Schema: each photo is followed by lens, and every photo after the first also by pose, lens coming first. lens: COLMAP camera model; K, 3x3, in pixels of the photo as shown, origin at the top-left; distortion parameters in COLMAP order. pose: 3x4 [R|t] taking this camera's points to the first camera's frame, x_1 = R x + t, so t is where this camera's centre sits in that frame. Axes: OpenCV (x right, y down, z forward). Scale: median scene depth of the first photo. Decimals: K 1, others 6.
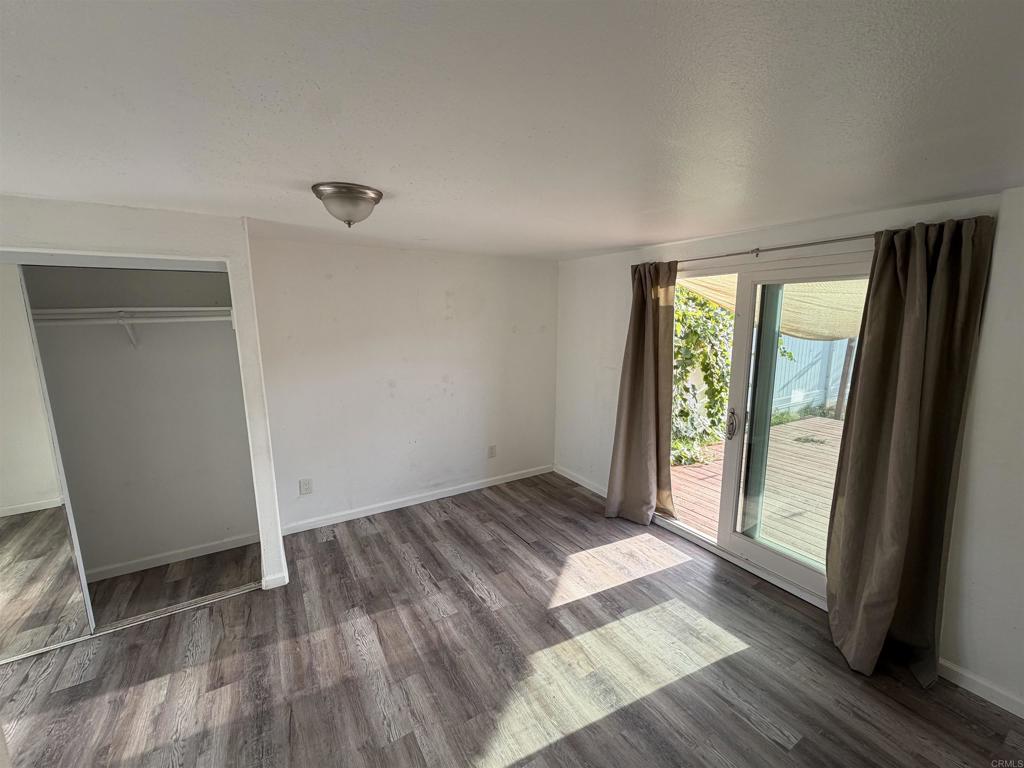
lens RADIAL K [[418.7, 0, 513.2], [0, 418.7, 383.4], [0, 0, 1]] dist [-0.001550, 0.000213]
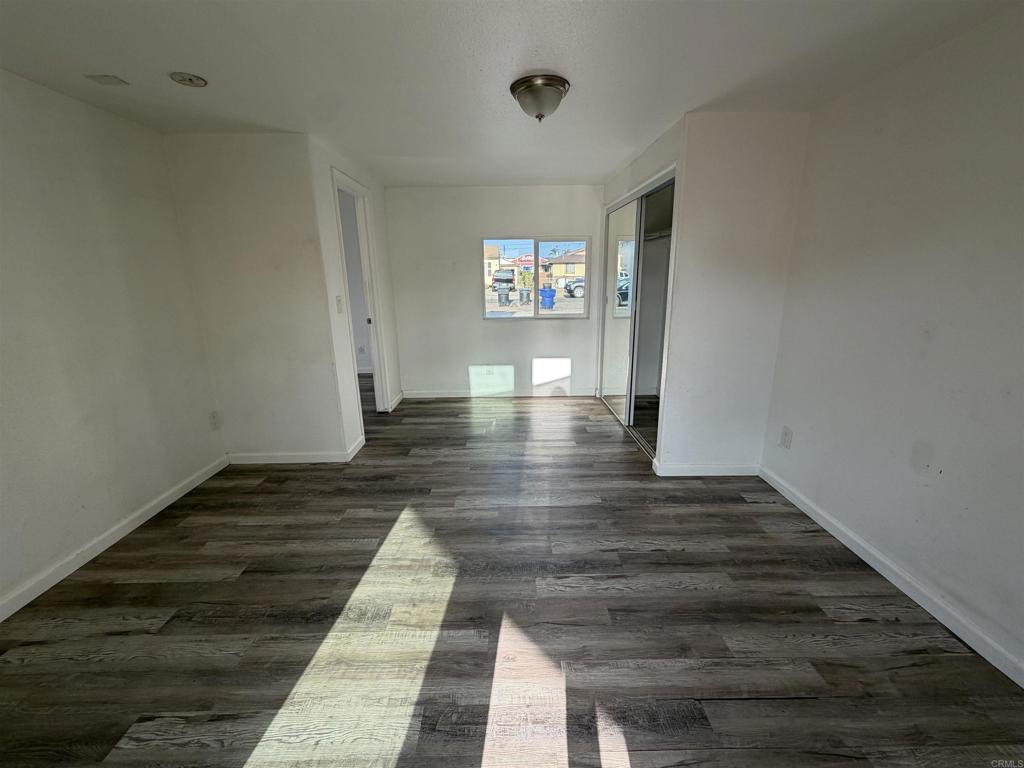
lens RADIAL K [[418.7, 0, 513.2], [0, 418.7, 383.4], [0, 0, 1]] dist [-0.001550, 0.000213]
pose [[-0.507249, 0.226423, -0.831523, 0.581865], [-0.131665, 0.933180, 0.334423, -0.065364], [0.851682, 0.279119, -0.443542, 1.282248]]
